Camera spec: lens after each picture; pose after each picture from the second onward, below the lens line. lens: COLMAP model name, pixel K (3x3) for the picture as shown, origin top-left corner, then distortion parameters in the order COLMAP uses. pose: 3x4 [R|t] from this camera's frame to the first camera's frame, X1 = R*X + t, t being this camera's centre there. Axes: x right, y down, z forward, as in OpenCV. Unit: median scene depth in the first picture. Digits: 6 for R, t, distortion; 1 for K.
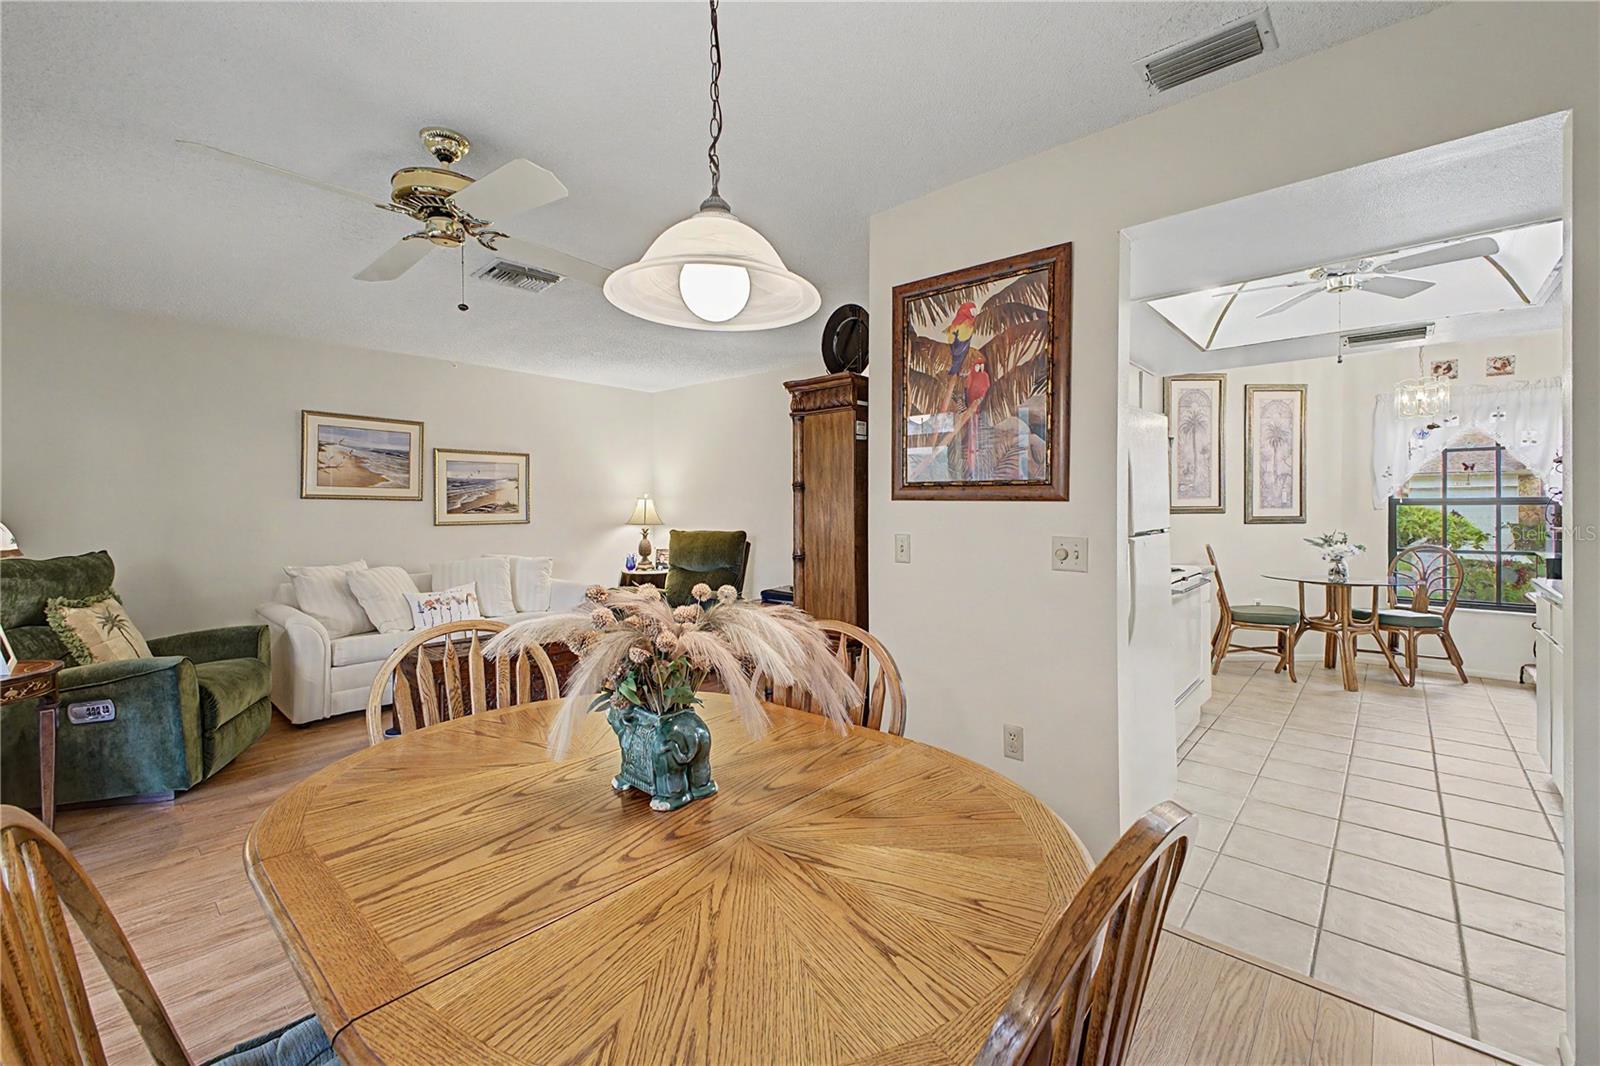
lens RADIAL K [[659.5, 0, 796.9], [0, 659.5, 510.1], [0, 0, 1]] dist [0.011278, -0.001871]
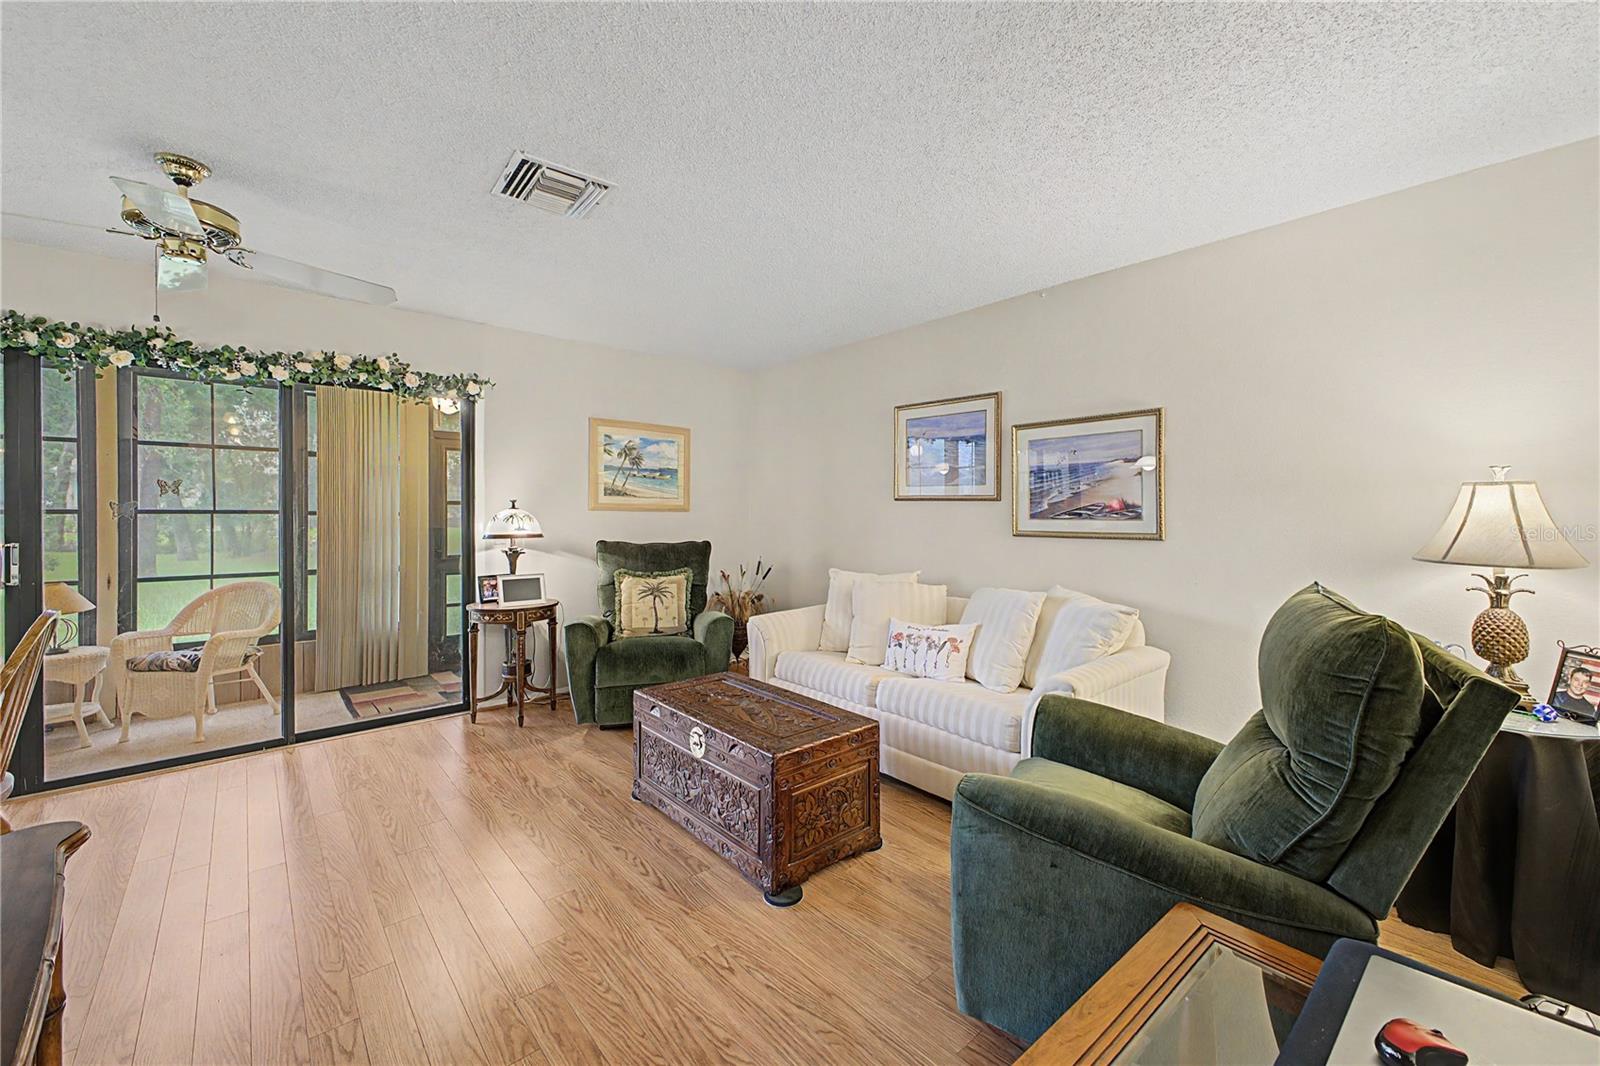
lens RADIAL K [[659.5, 0, 805.6], [0, 659.5, 512.0], [0, 0, 1]] dist [0.011278, -0.001871]
pose [[-0.125449, 0.002781, -0.992096, 0.207224], [-0.006694, 0.999971, 0.003649, -0.003374], [0.992078, 0.007099, -0.125426, 1.048015]]
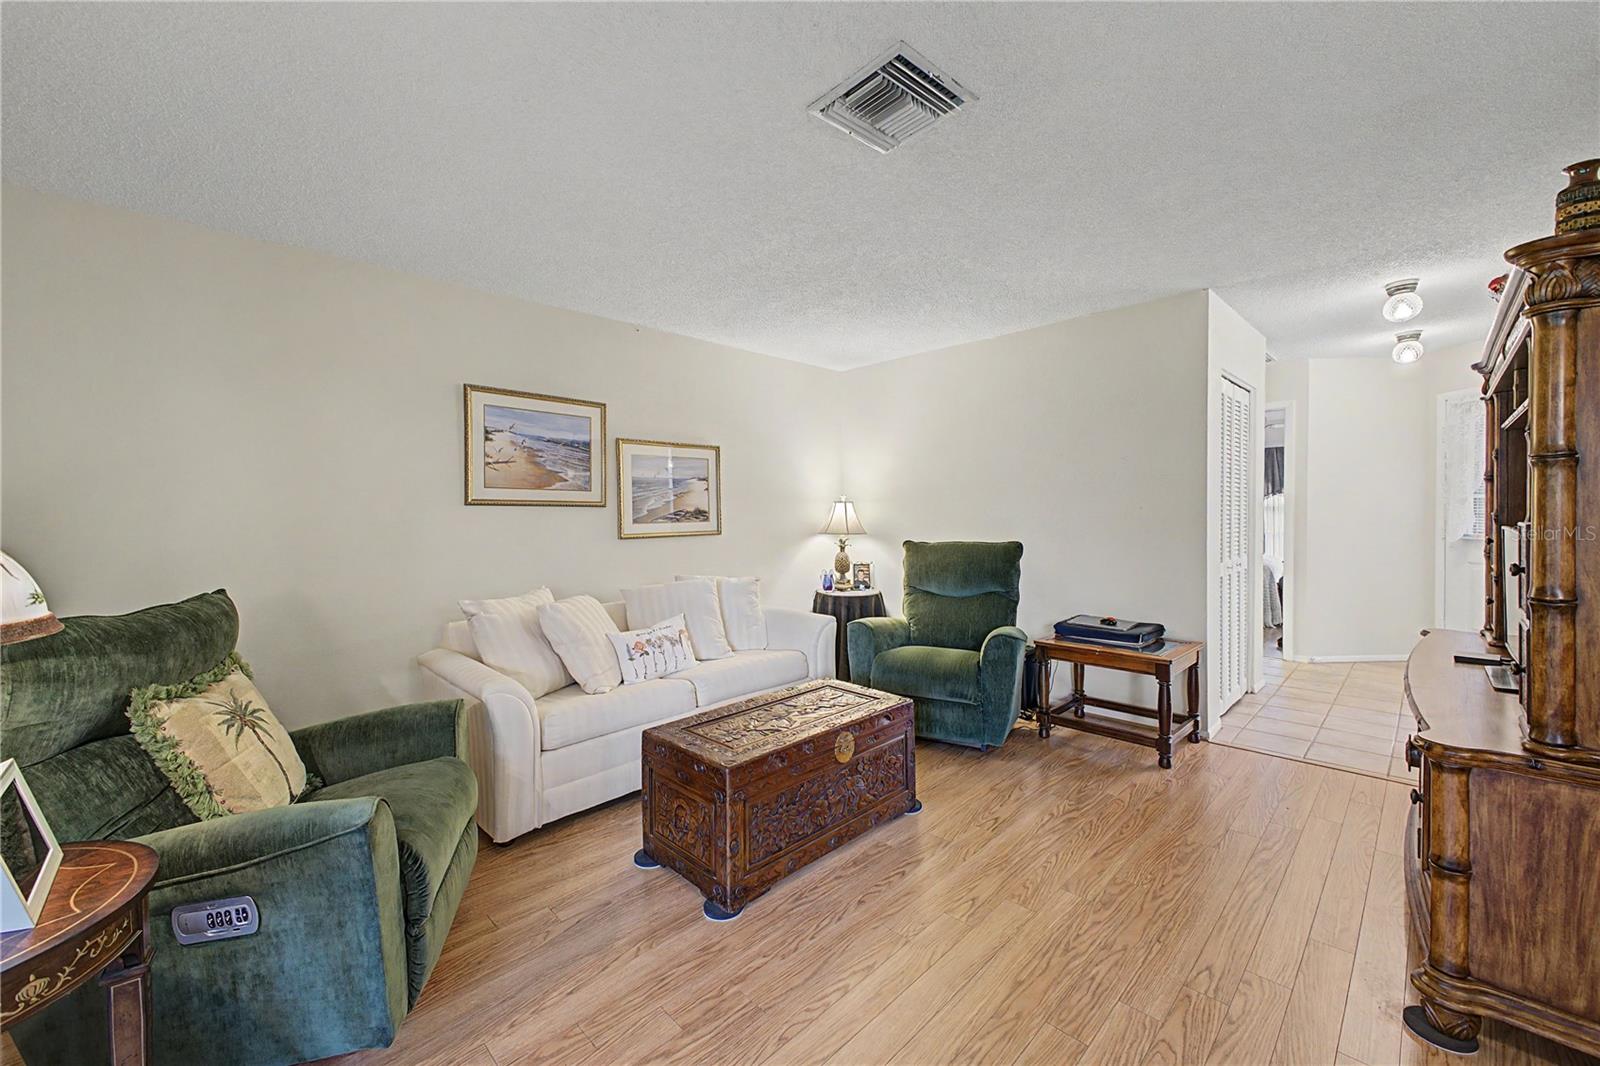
lens RADIAL K [[630.3, 0, 800.0], [0, 630.3, 529.9], [0, 0, 1]] dist [0.011119, -0.001622]
pose [[0.998619, -0.011727, -0.051214, -0.363025], [0.012801, 0.999704, 0.020691, 0.000175], [0.050956, -0.021318, 0.998473, 0.337570]]
